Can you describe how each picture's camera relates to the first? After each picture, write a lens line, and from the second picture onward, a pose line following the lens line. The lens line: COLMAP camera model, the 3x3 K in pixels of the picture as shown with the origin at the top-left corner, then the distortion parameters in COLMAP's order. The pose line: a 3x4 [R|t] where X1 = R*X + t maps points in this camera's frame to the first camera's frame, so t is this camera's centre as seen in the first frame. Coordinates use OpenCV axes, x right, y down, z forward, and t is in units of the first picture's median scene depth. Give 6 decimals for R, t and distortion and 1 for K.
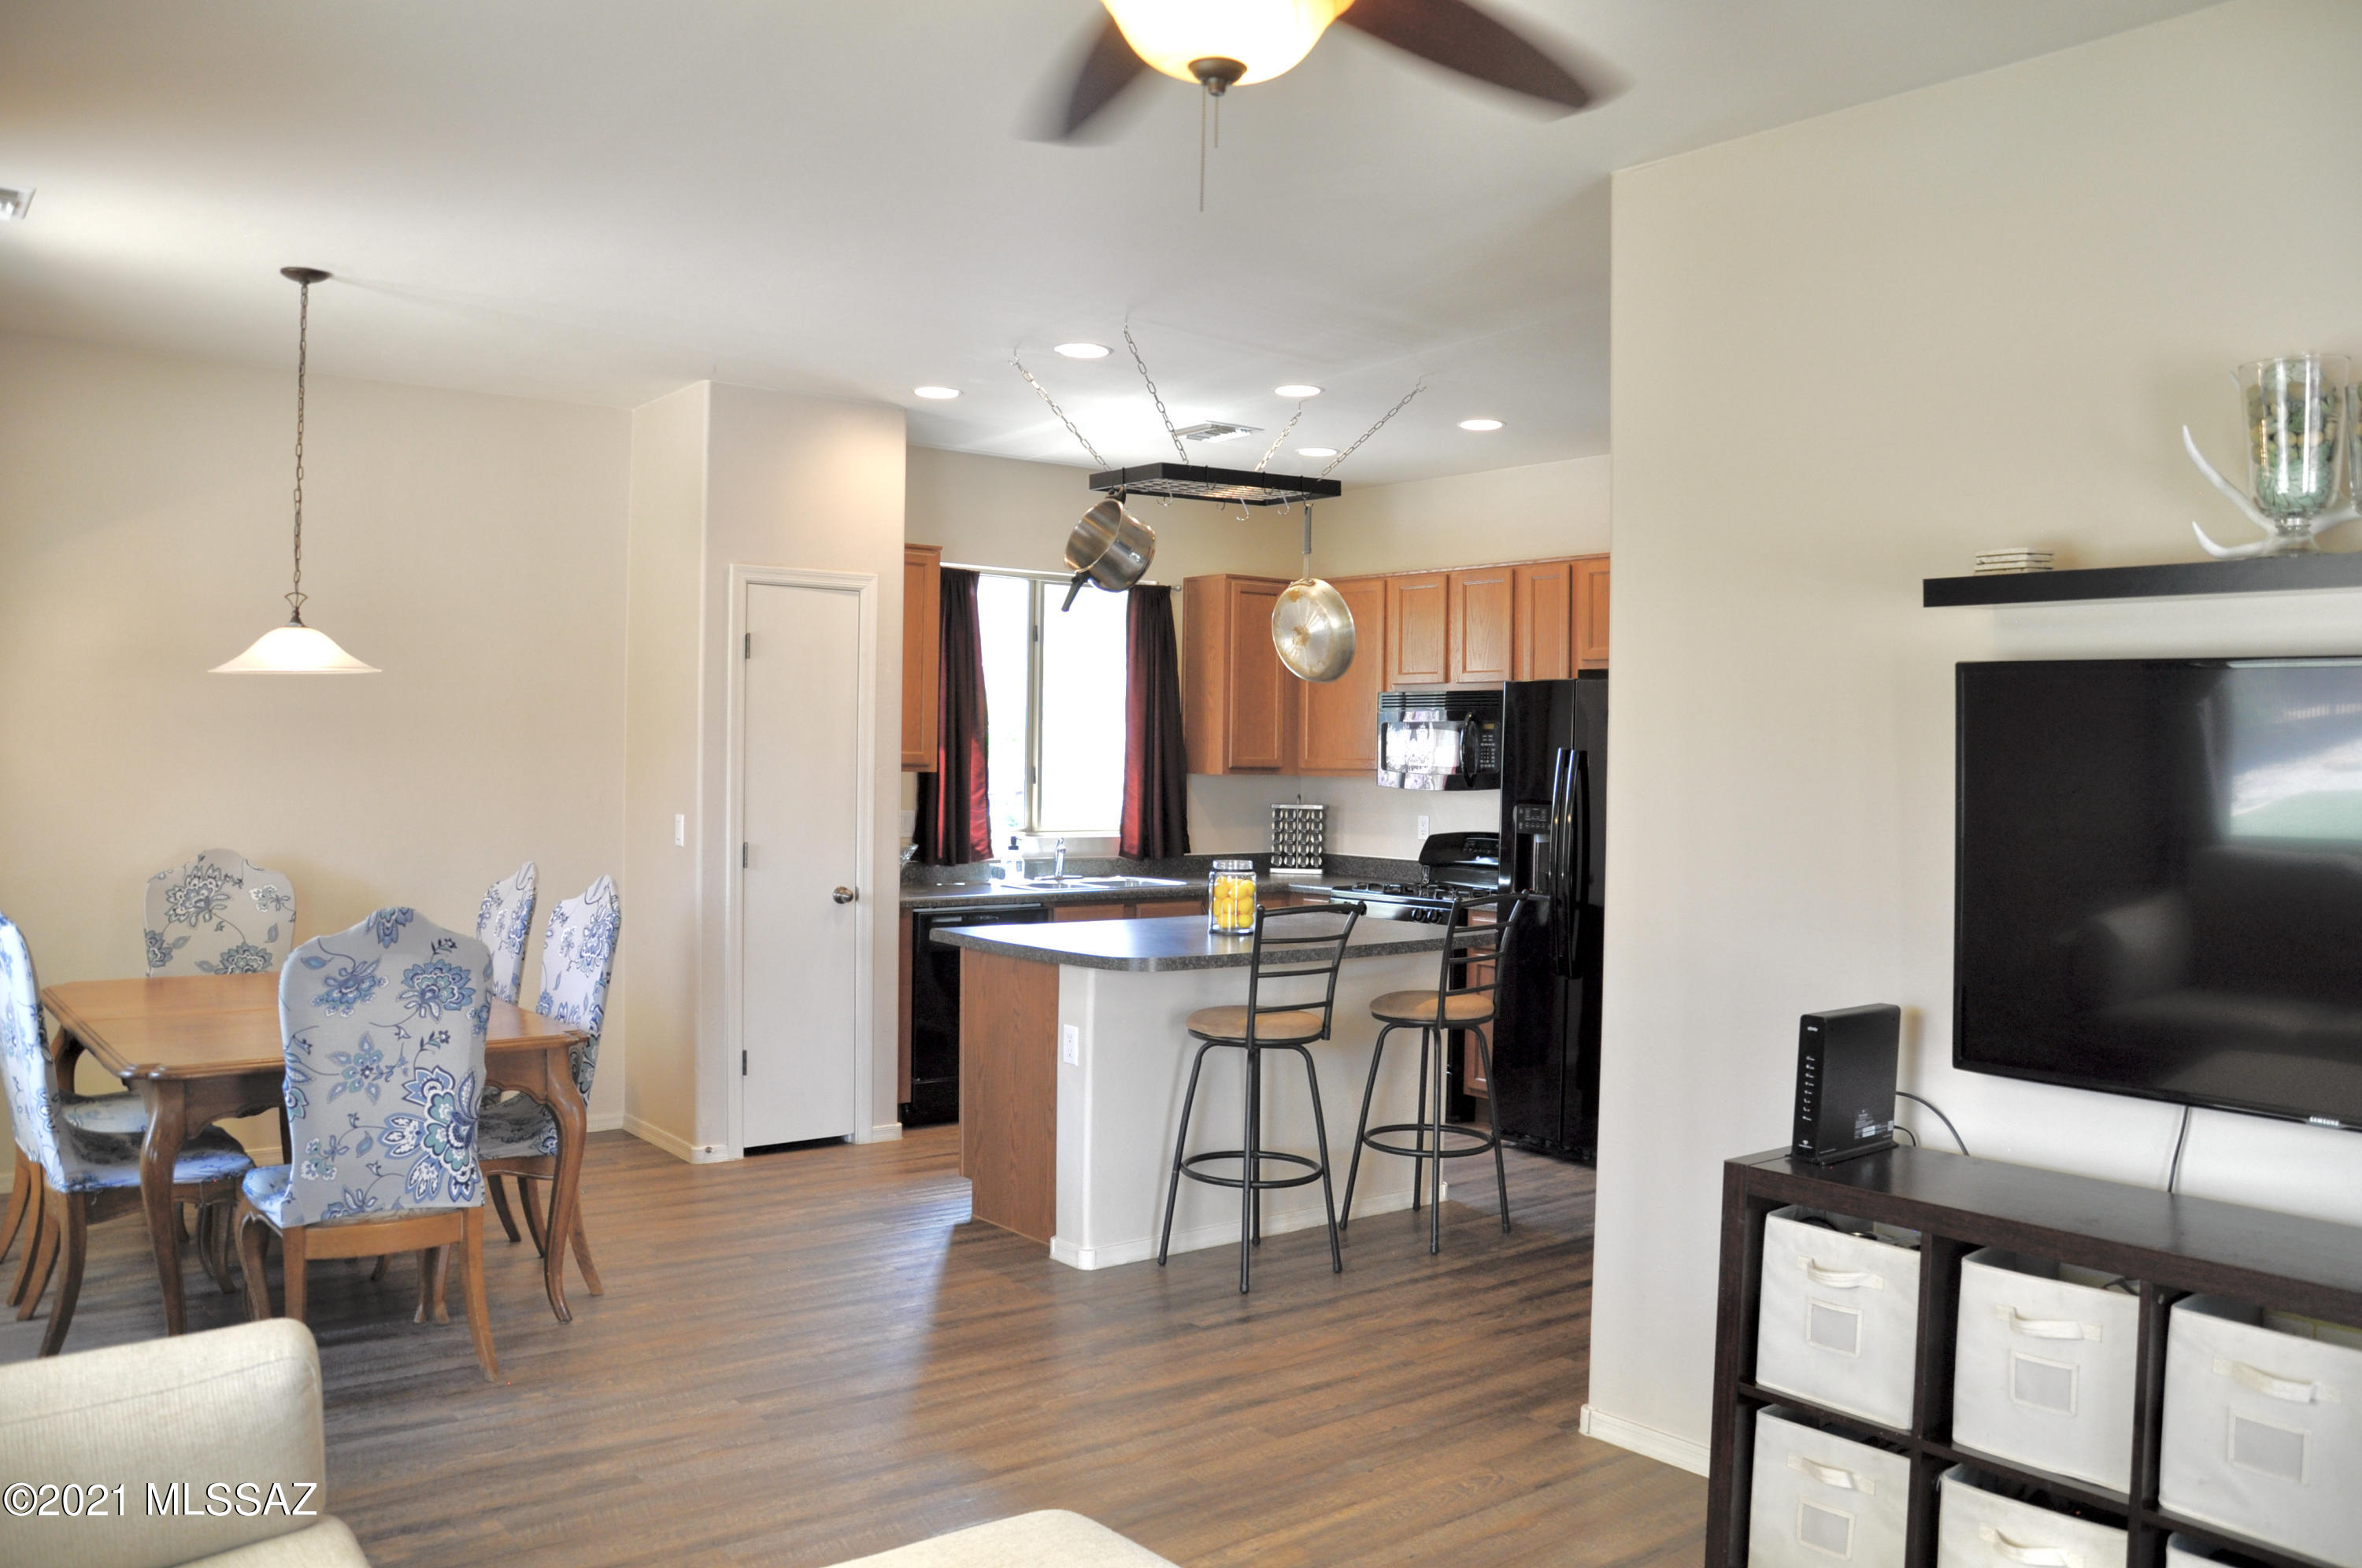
lens RADIAL K [[1830.7, 0, 1184.3], [0, 1830.7, 785.0], [0, 0, 1]] dist [-0.156500, 0.105427]
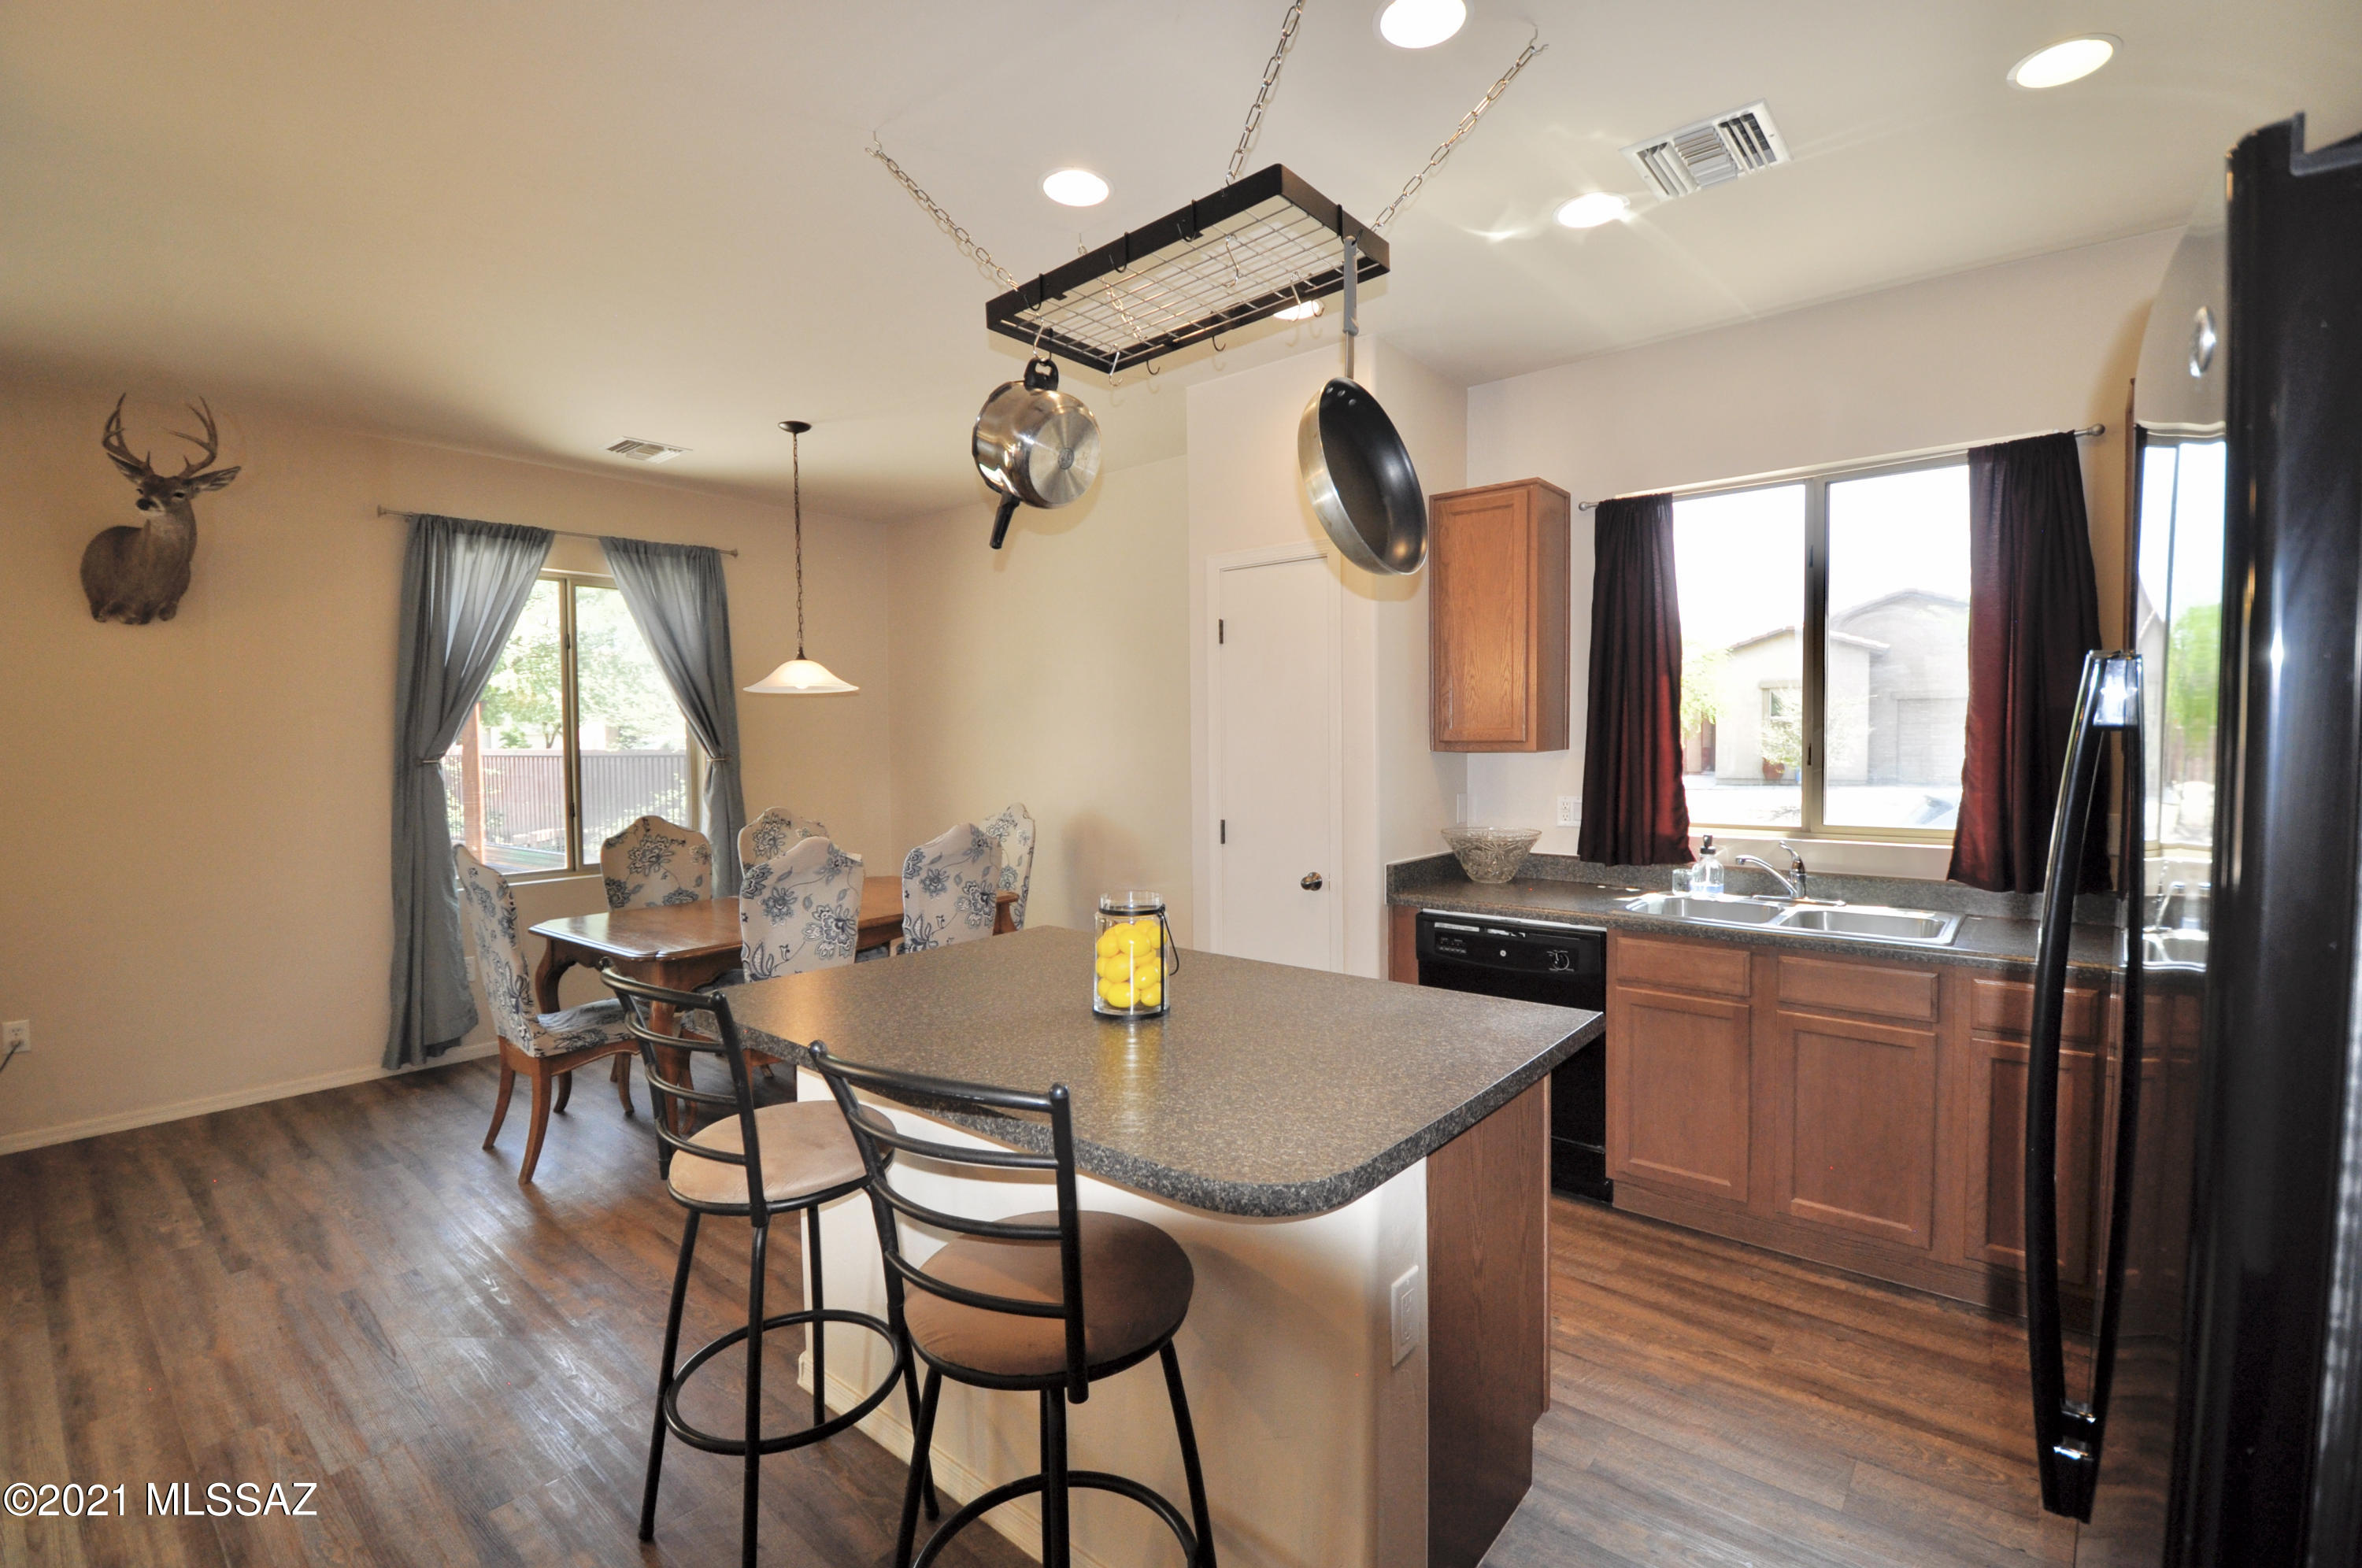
lens RADIAL K [[1031.1, 0, 1212.8], [0, 1031.1, 773.0], [0, 0, 1]] dist [-0.007635, -0.009408]
pose [[0.216215, 0.015433, -0.976224, 0.402458], [-0.002451, 0.999880, 0.015265, -0.005064], [0.976343, -0.000908, 0.216227, 1.034347]]
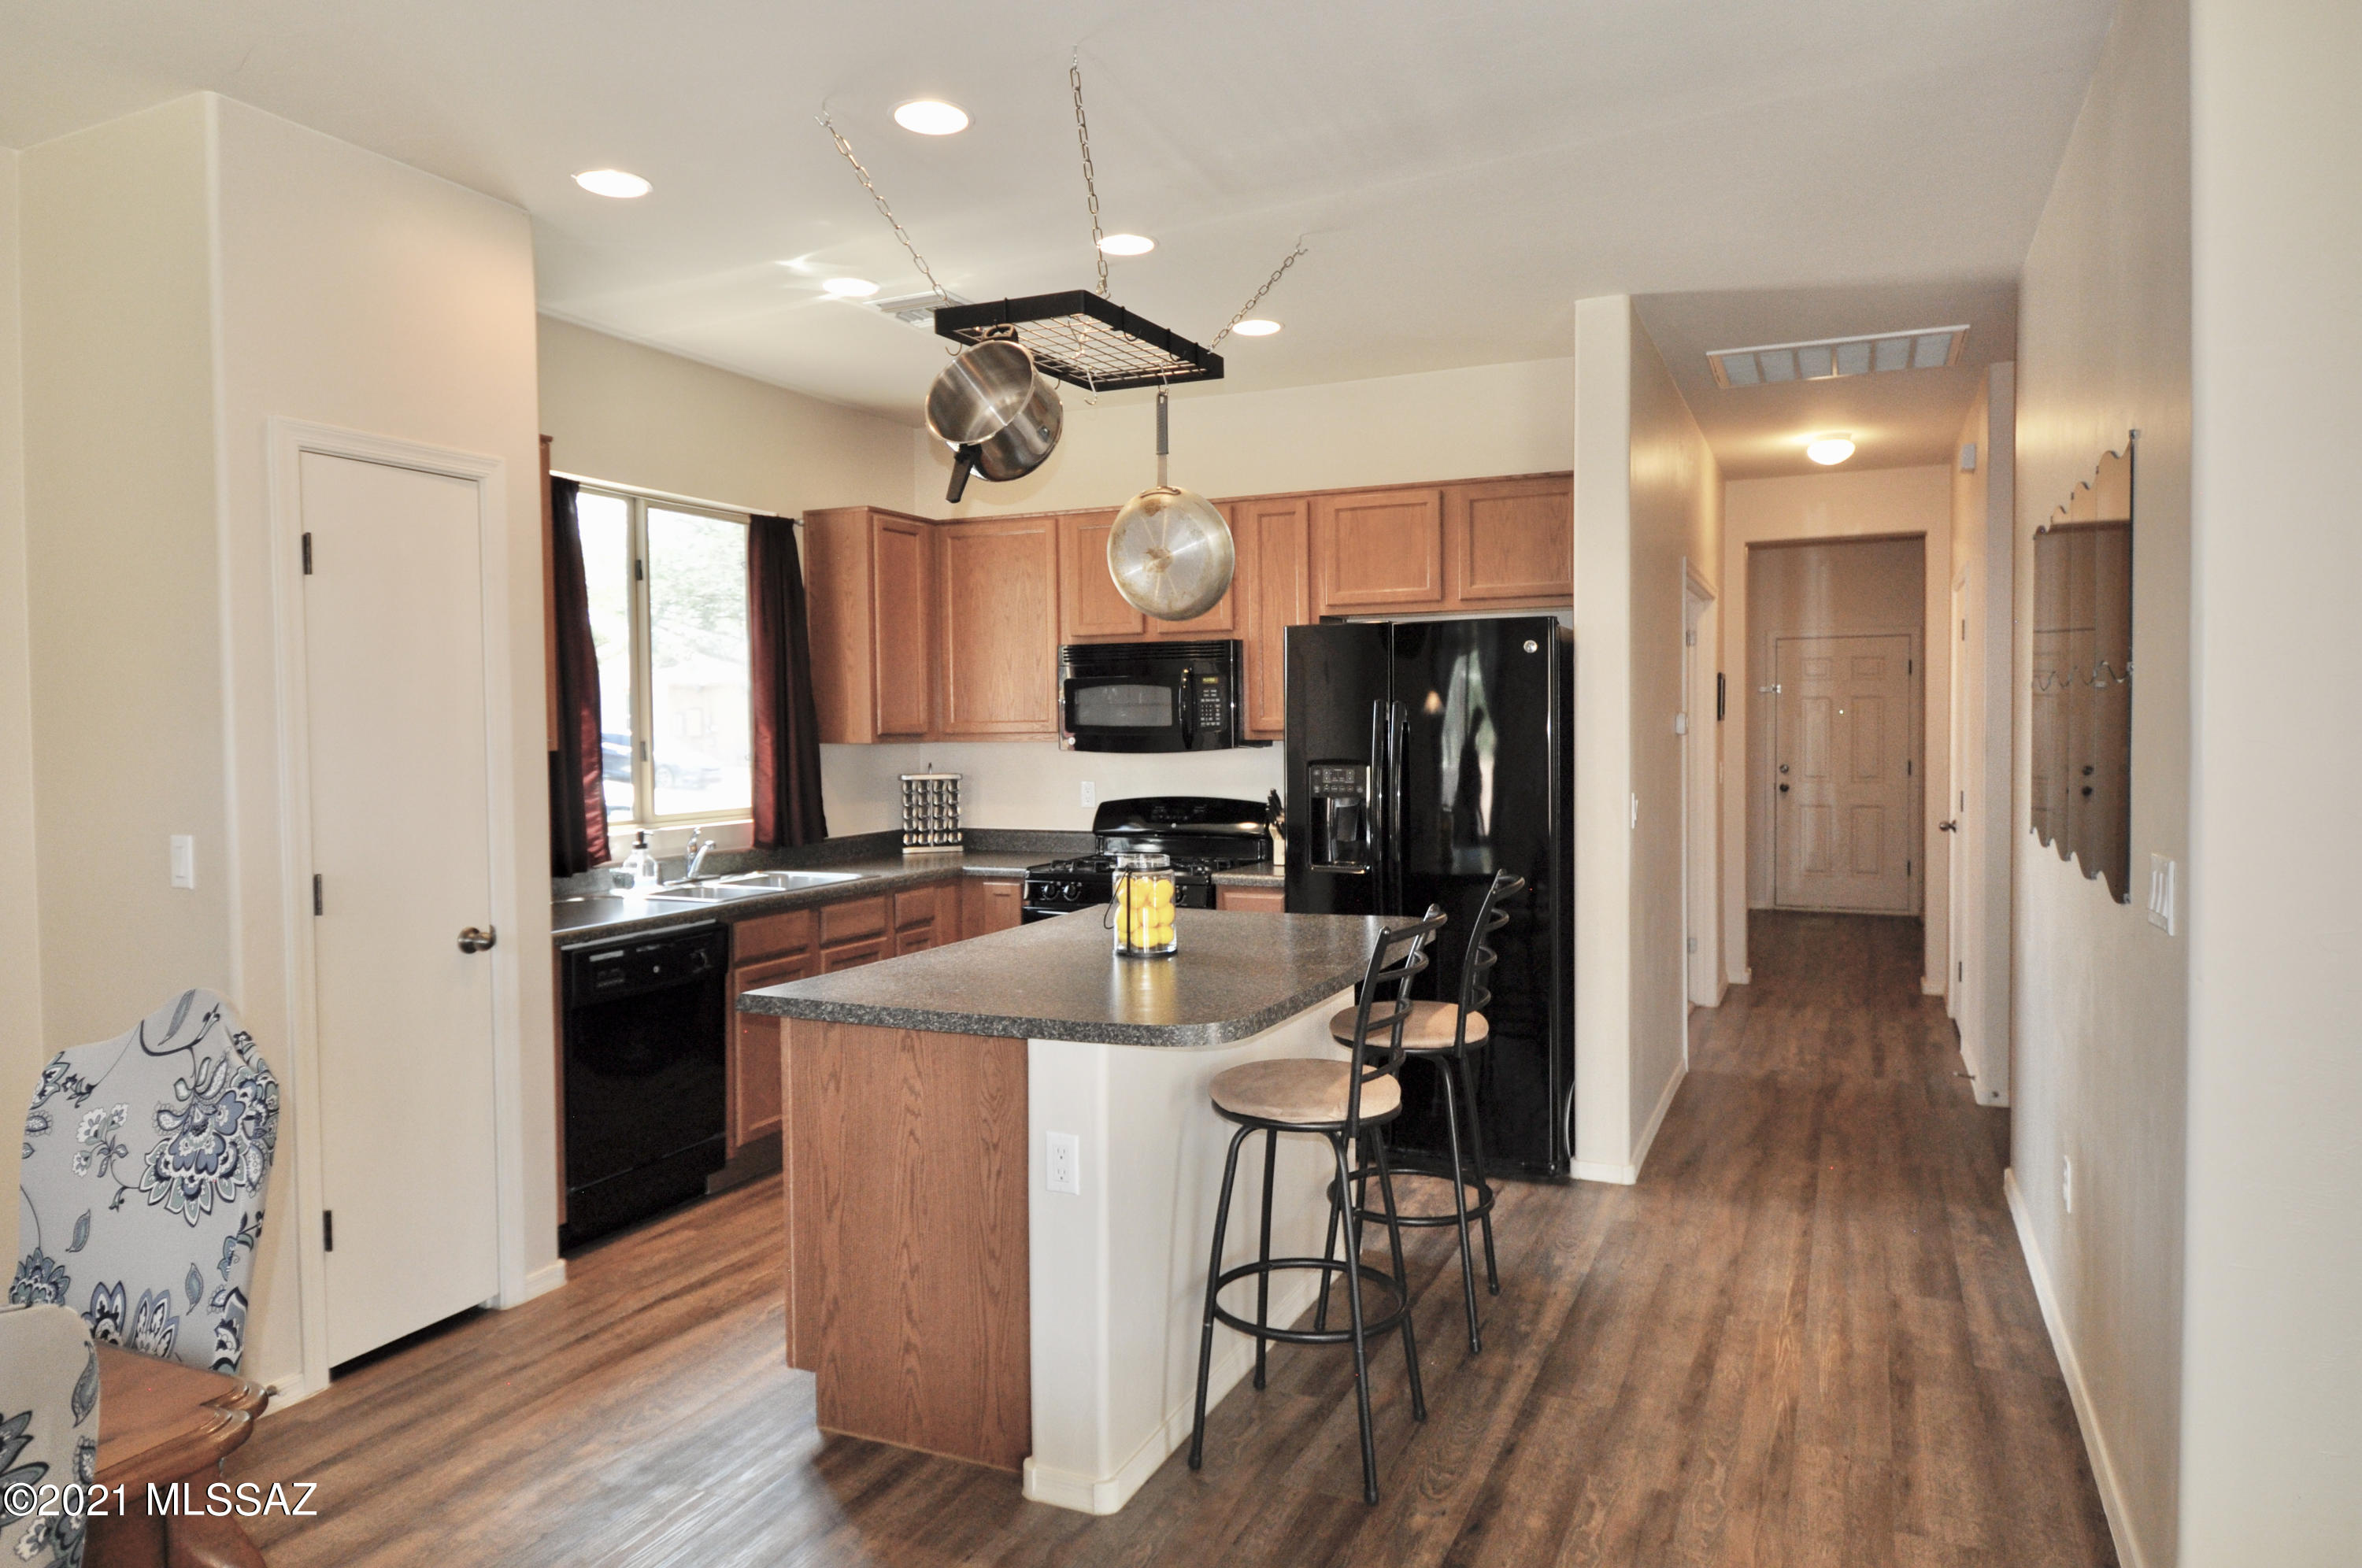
lens RADIAL K [[1467.1, 0, 1196.1], [0, 1467.1, 770.8], [0, 0, 1]] dist [0.013896, -0.010764]
pose [[0.887280, -0.039176, 0.459565, -0.245871], [0.031477, 0.999206, 0.024406, -0.007194], [-0.460157, -0.007189, 0.887809, 0.500988]]
